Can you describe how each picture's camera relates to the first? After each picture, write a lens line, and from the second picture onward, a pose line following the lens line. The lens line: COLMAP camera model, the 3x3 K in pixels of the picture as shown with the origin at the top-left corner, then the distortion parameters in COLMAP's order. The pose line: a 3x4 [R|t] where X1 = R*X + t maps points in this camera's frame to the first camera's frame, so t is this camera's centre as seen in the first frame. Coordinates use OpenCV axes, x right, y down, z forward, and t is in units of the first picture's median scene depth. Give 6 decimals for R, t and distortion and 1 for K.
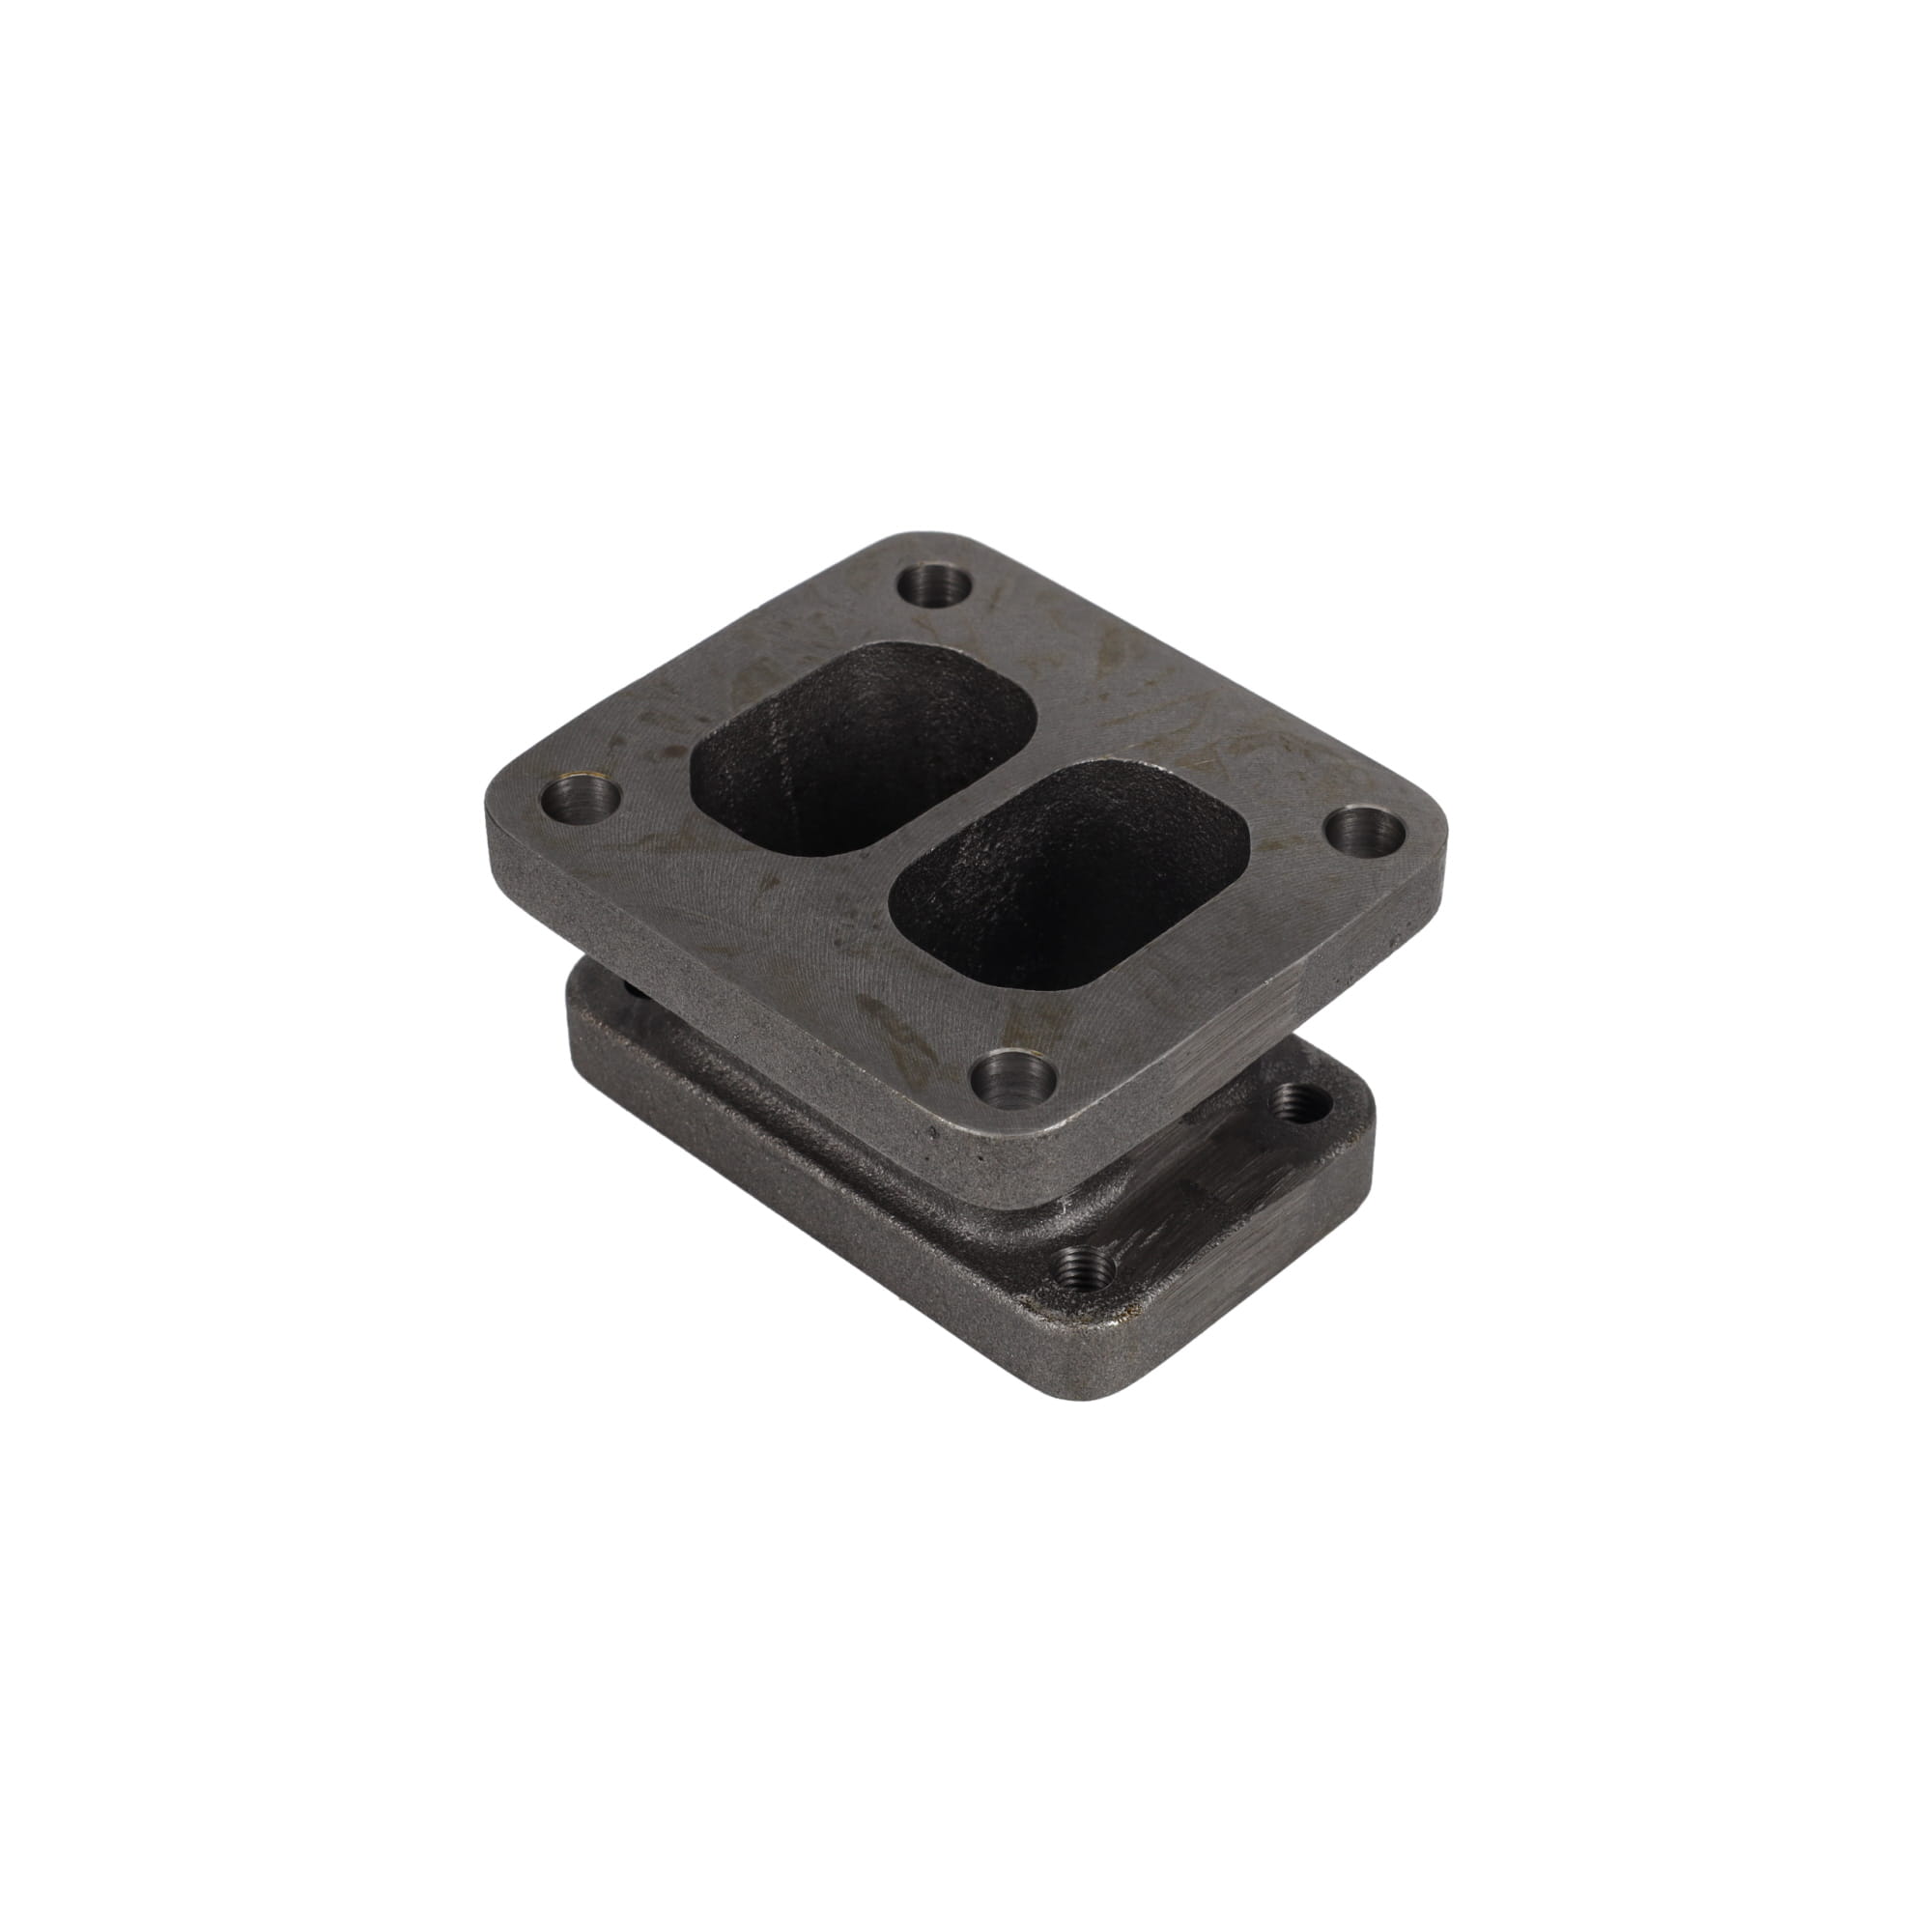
lens RADIAL K [[4268.9, 0, 976.3], [0, 4268.9, 967.4], [0, 0, 1]] dist [0.038459, 0.000000]
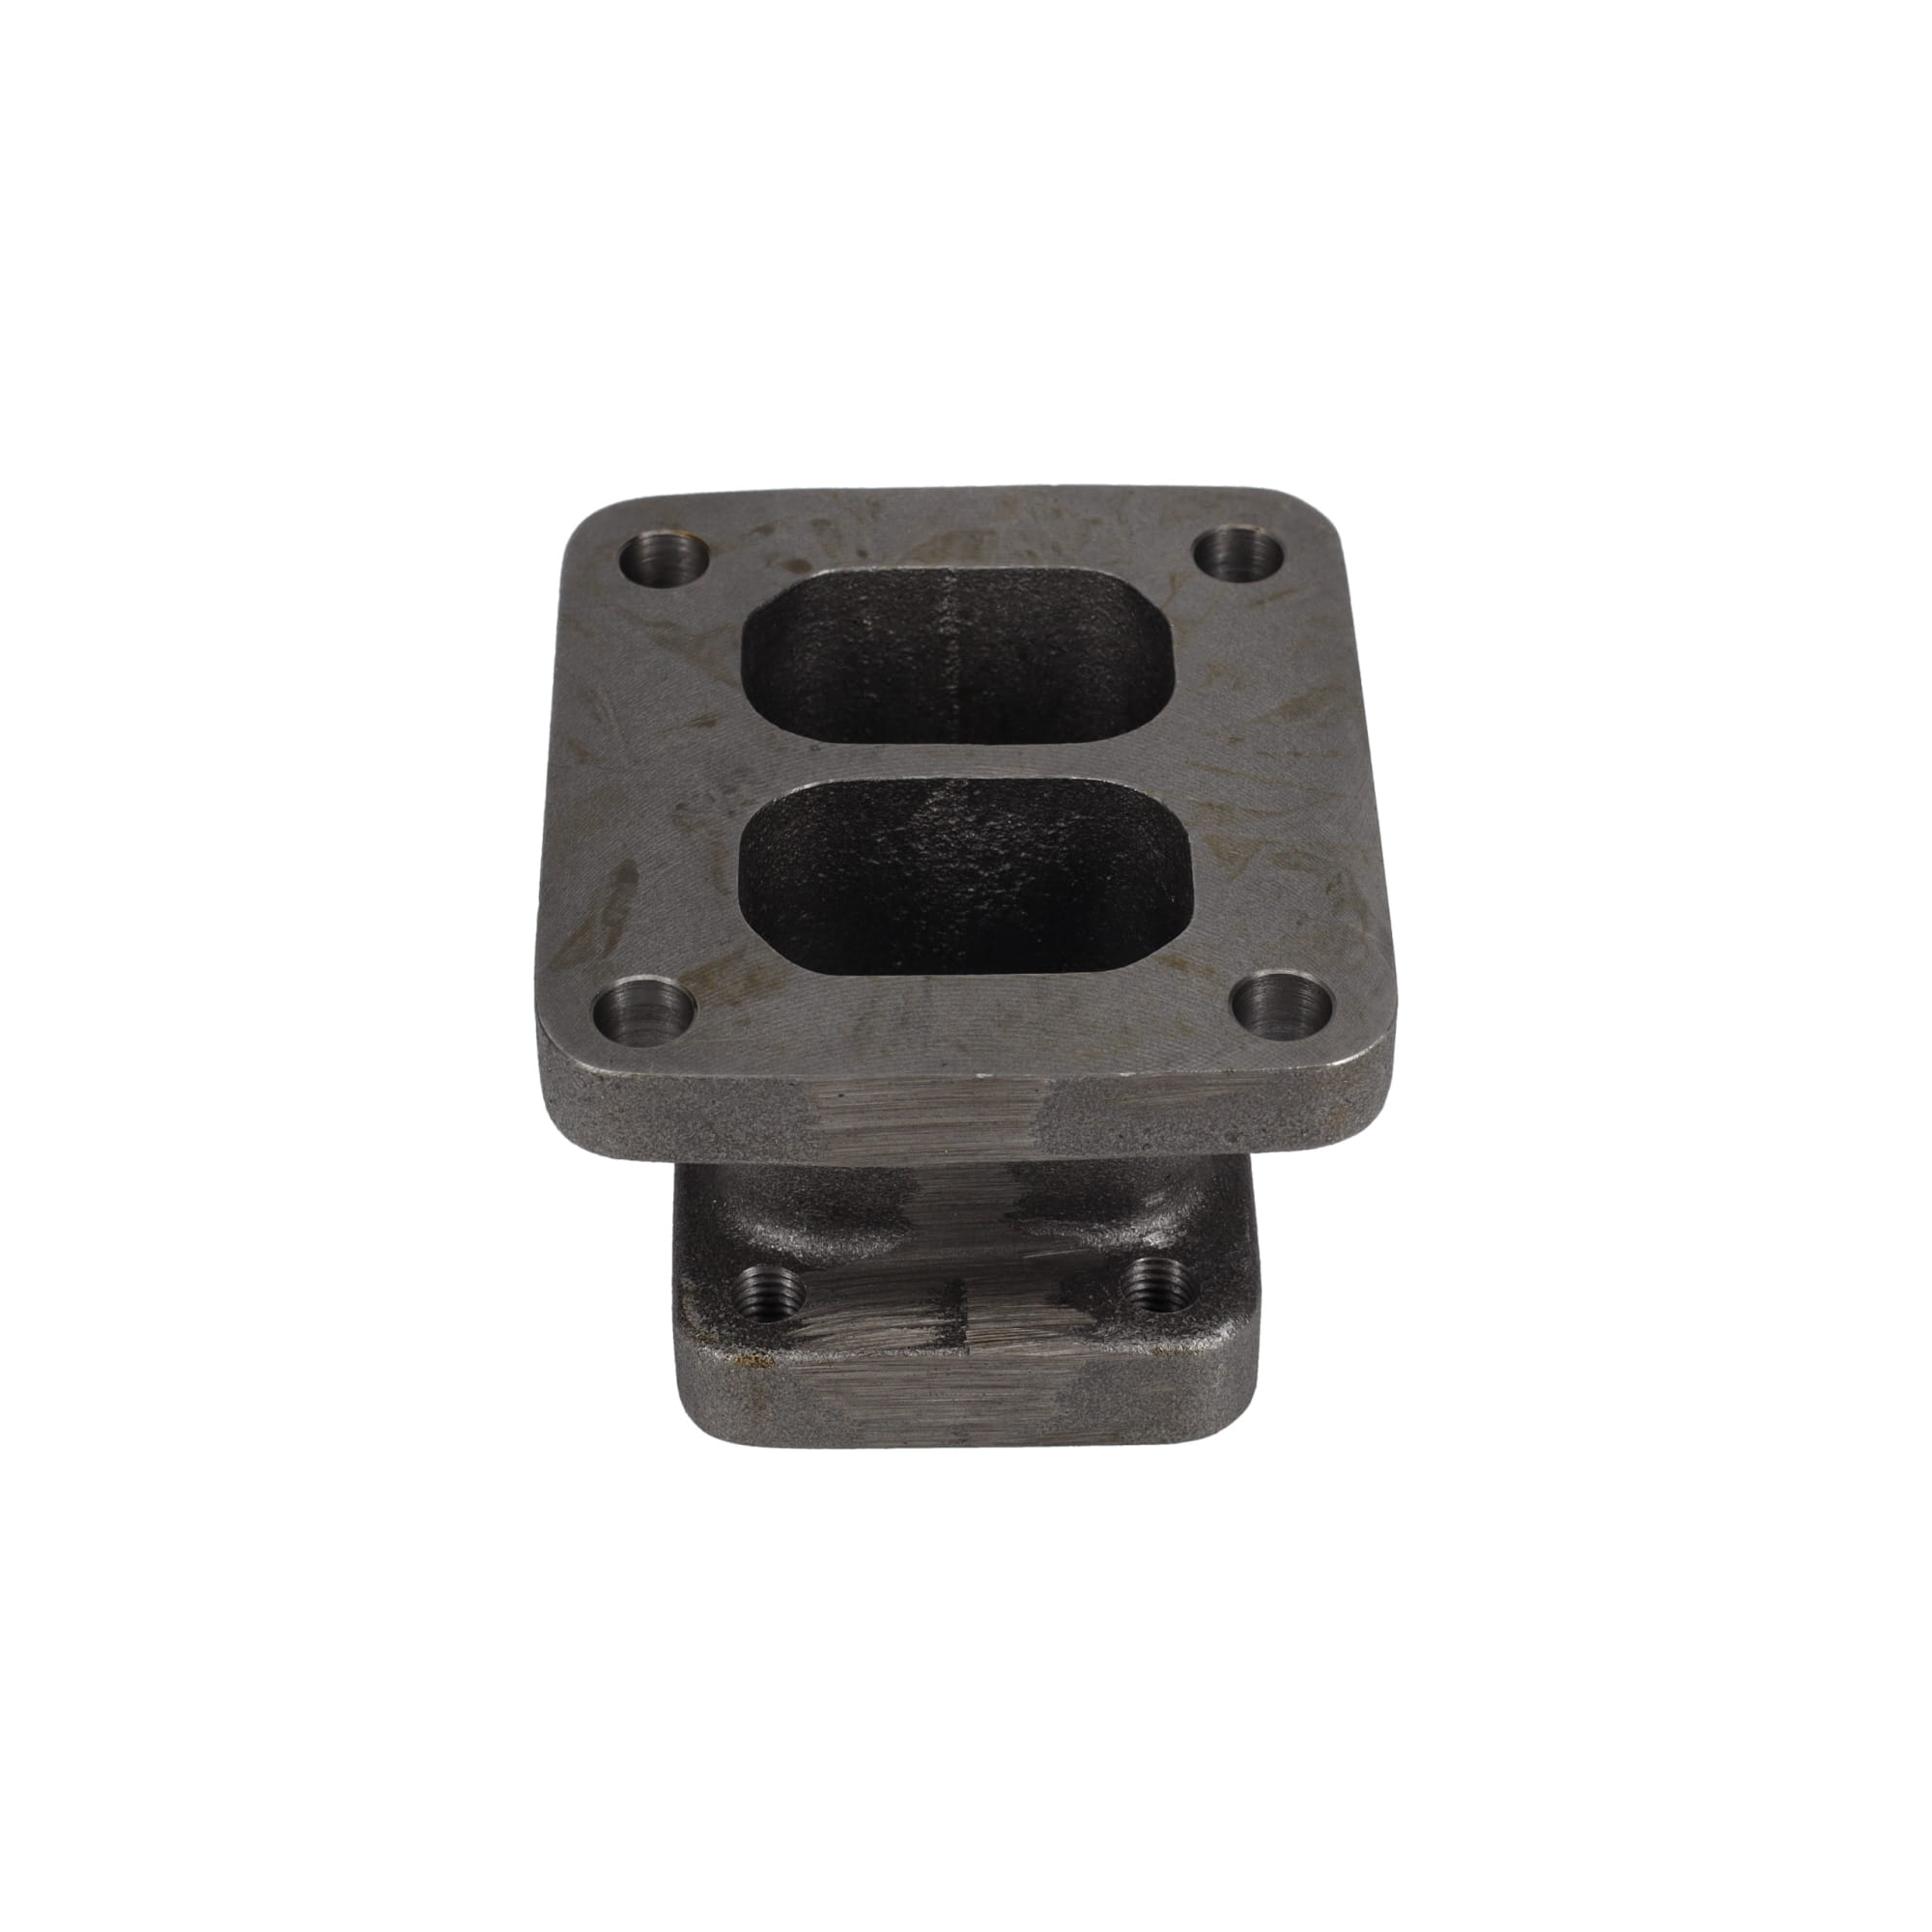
lens RADIAL K [[5097.7, 0, 965.6], [0, 5097.7, 960.2], [0, 0, 1]] dist [0.001876, 0.000000]
pose [[0.705666, 0.465309, -0.534343, 0.544107], [-0.463971, 0.873425, 0.147852, -0.149661], [0.535506, 0.143585, 0.832236, 0.169186]]
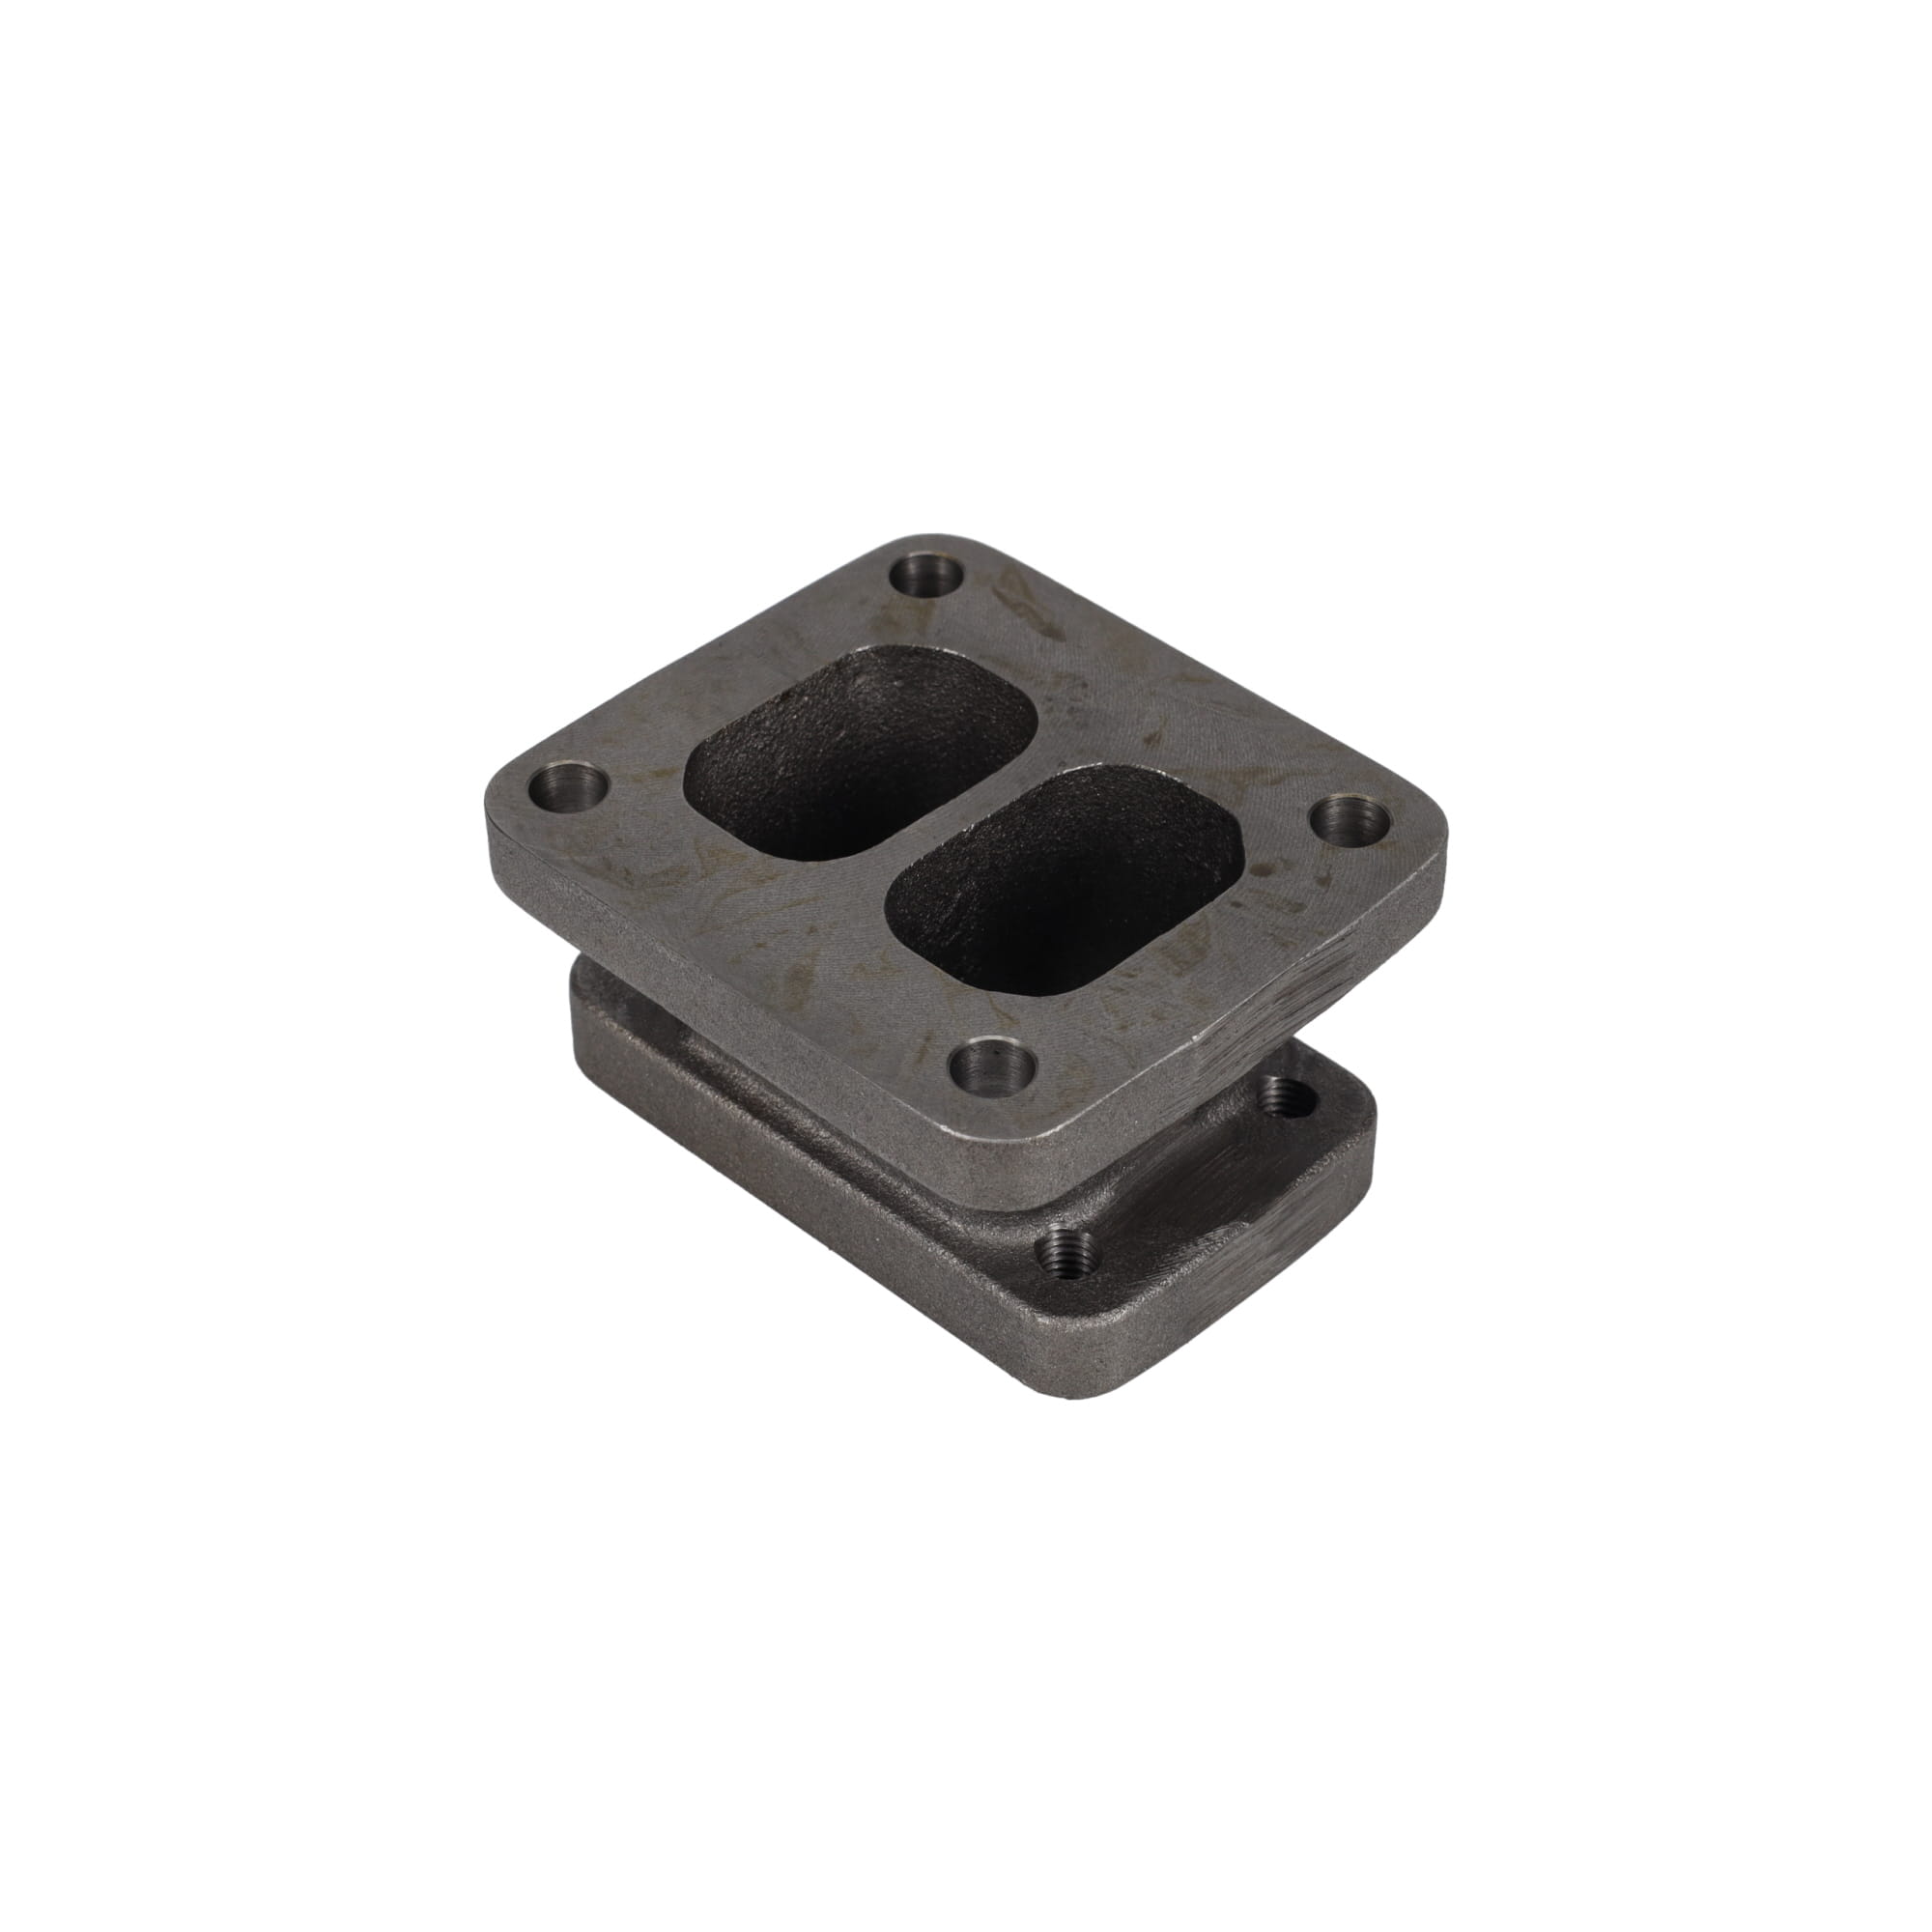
lens RADIAL K [[4268.9, 0, 970.0], [0, 4268.9, 967.4], [0, 0, 1]] dist [0.038459, 0.000000]
pose [[-0.999871, -0.005011, 0.015235, -0.019341], [0.014387, 0.139432, 0.990127, -1.006212], [-0.007085, 0.990219, -0.139342, 1.158638]]
